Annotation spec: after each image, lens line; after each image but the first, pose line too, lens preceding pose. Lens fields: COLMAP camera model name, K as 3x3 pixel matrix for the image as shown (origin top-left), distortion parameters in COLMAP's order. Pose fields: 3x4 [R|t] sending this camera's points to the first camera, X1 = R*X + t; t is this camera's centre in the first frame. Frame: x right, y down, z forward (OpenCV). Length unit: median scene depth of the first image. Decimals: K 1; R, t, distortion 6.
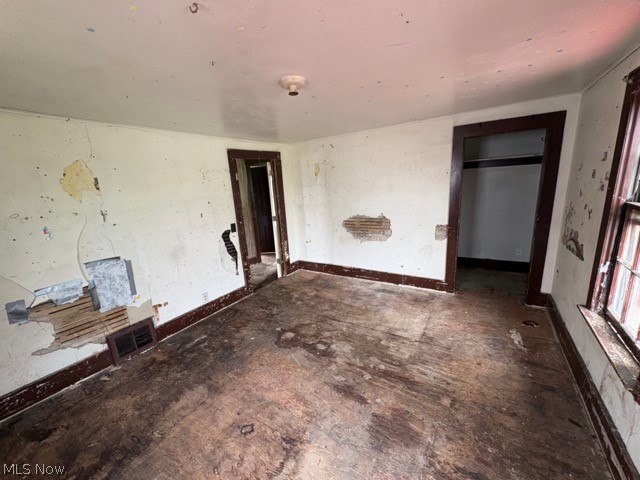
lens RADIAL K [[255.3, 0, 320.0], [0, 255.3, 240.0], [0, 0, 1]] dist [-0.001846, -0.000236]
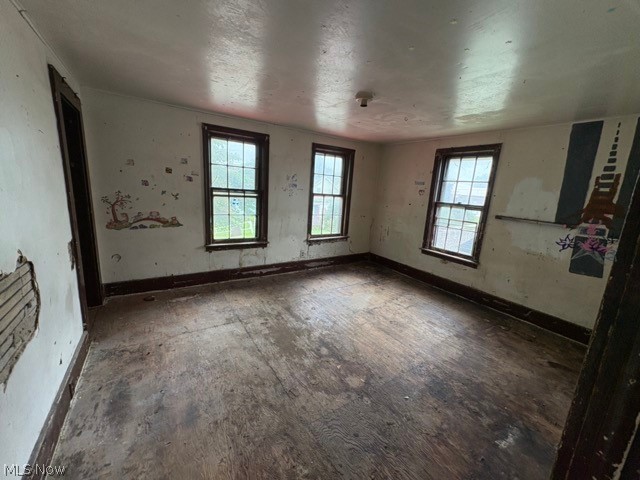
lens RADIAL K [[255.3, 0, 320.0], [0, 255.3, 240.0], [0, 0, 1]] dist [-0.001846, -0.000236]
pose [[-0.915310, -0.079690, 0.394786, -0.293087], [0.083519, 0.921364, 0.379621, -0.277550], [-0.393994, 0.380444, -0.836679, 1.523395]]
